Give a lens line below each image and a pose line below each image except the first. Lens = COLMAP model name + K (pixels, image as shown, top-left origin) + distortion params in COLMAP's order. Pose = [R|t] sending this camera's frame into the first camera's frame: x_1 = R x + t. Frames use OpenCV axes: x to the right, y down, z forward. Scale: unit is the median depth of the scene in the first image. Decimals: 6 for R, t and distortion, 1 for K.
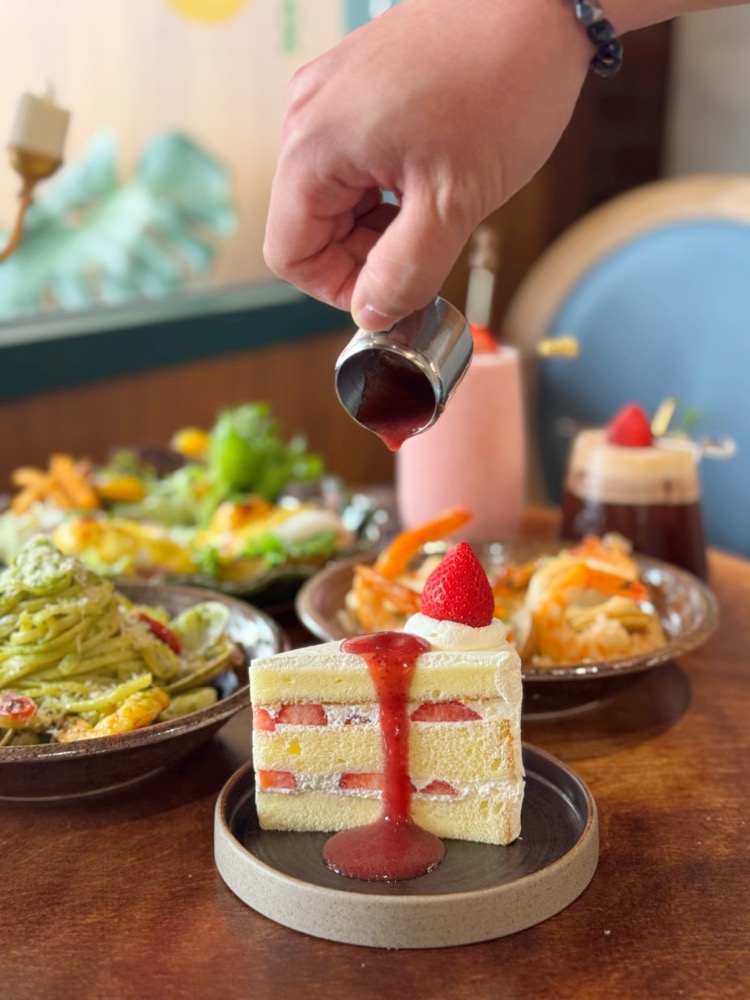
lens RADIAL K [[1363.4, 0, 379.3], [0, 1363.4, 503.3], [0, 0, 1]] dist [0.049670, 0.000000]
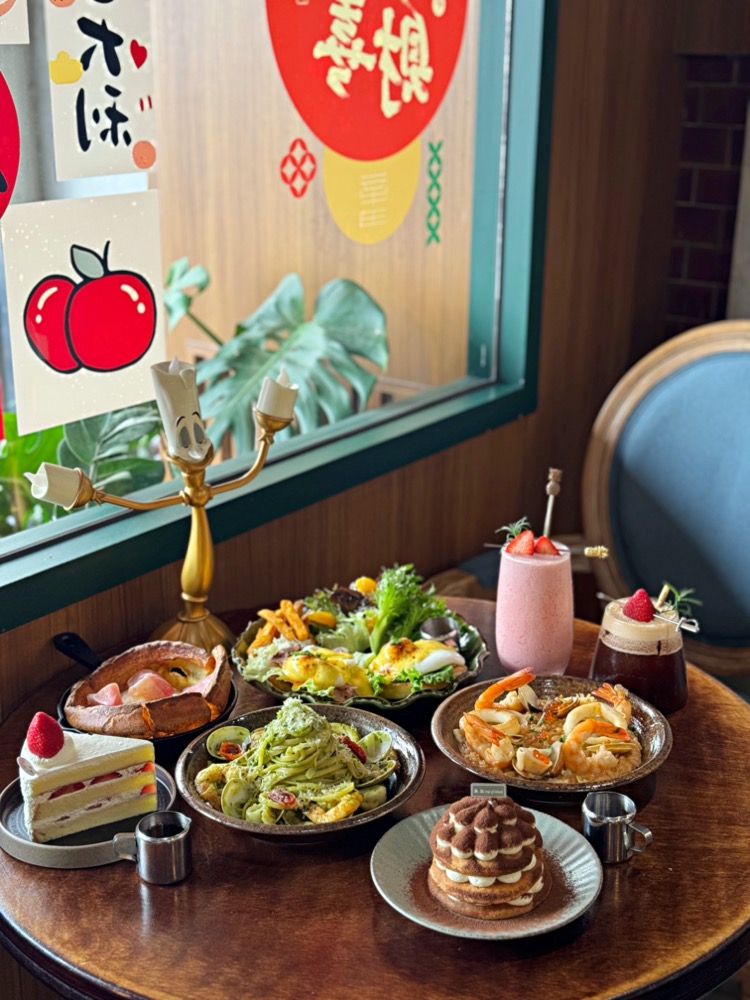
lens RADIAL K [[1363.4, 0, 384.2], [0, 1363.4, 494.6], [0, 0, 1]] dist [0.049670, 0.000000]
pose [[0.995788, 0.030651, -0.086413, 0.030122], [-0.023738, 0.996519, 0.079915, -0.463400], [0.088561, -0.077527, 0.993049, -0.929326]]
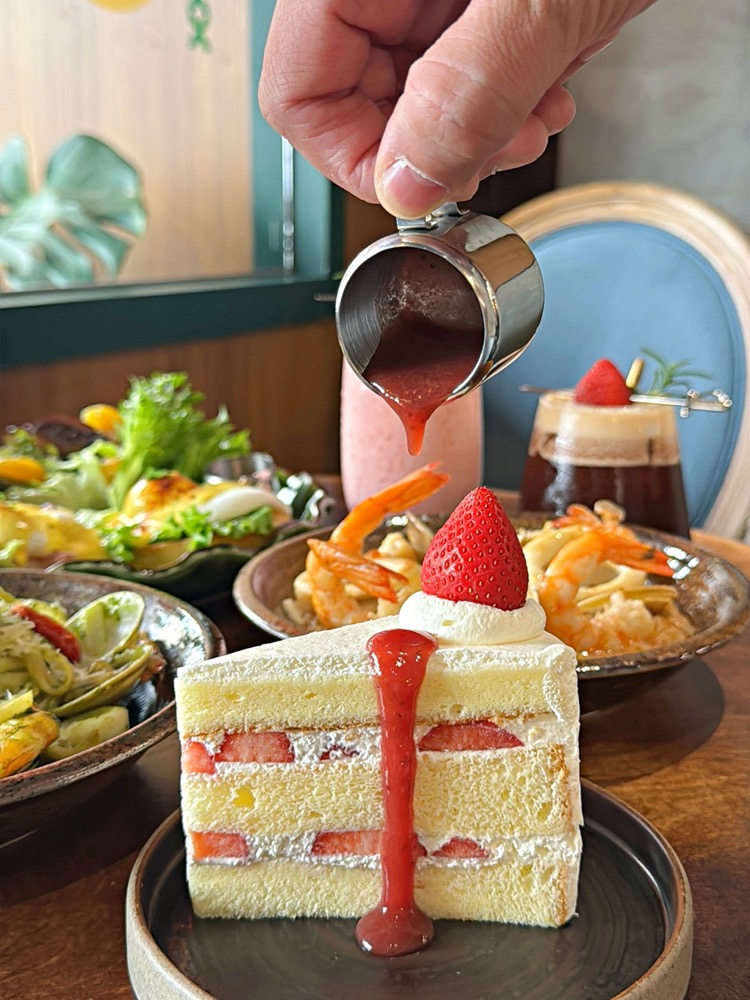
lens RADIAL K [[1132.6, 0, 371.7], [0, 1132.6, 498.5], [0, 0, 1]] dist [0.052412, 0.000000]
pose [[0.996210, -0.020910, 0.084429, -0.043650], [0.022378, 0.999614, -0.016479, 0.042022], [-0.084051, 0.018306, 0.996293, 0.428630]]
